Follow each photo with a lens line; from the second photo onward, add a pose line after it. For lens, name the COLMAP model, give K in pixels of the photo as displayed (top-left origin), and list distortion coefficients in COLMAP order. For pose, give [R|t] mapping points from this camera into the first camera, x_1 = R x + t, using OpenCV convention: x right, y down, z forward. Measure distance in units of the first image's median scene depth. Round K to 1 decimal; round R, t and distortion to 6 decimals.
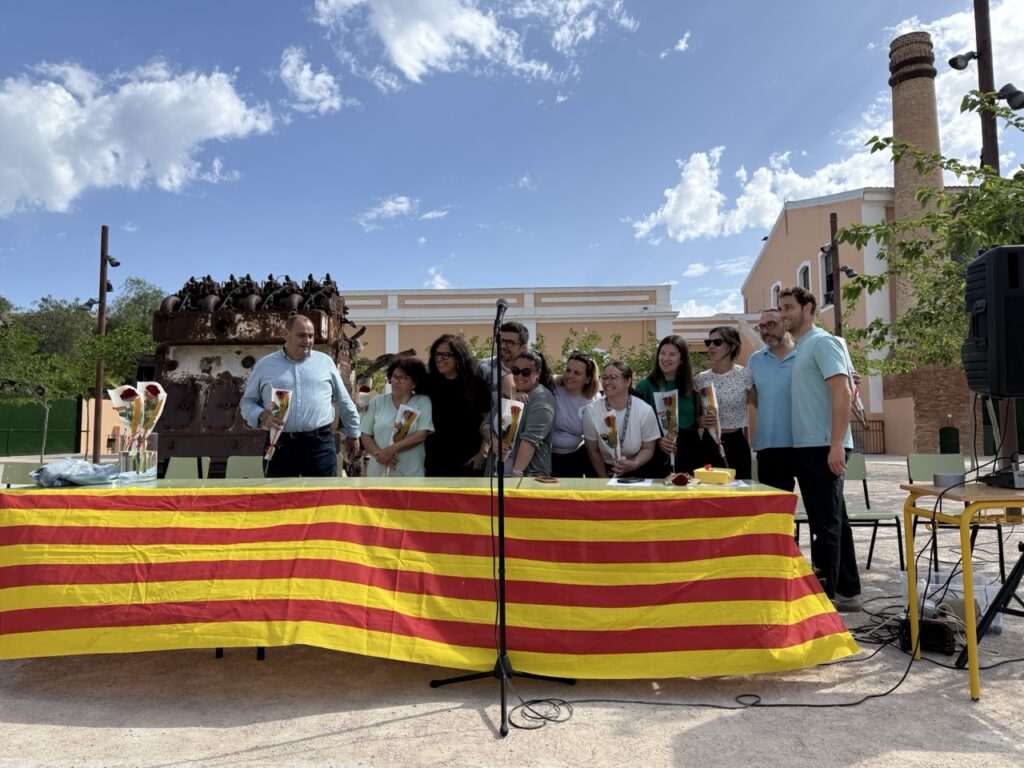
lens RADIAL K [[717.2, 0, 512.0], [0, 717.2, 384.0], [0, 0, 1]] dist [-0.006924, -0.008985]
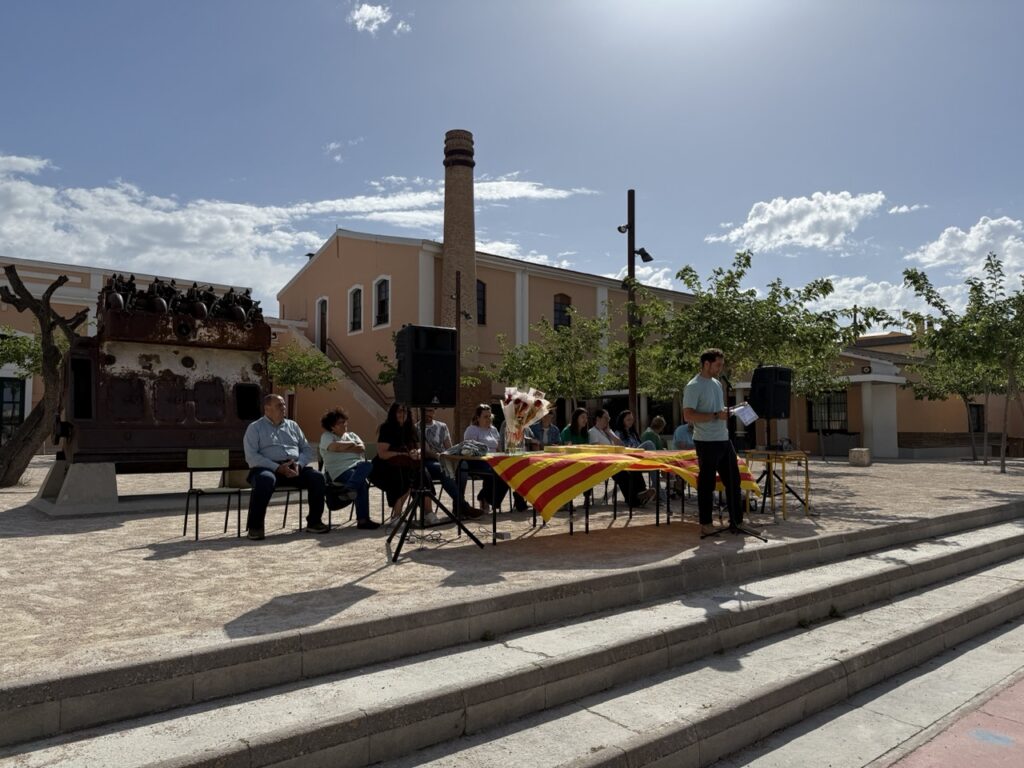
lens RADIAL K [[678.4, 0, 513.7], [0, 678.4, 420.1], [0, 0, 1]] dist [0.001231, -0.000433]
pose [[0.732266, 0.015784, 0.680835, -0.674008], [-0.057735, 0.997571, 0.038970, -0.010113], [-0.678567, -0.067845, 0.731399, -0.114203]]
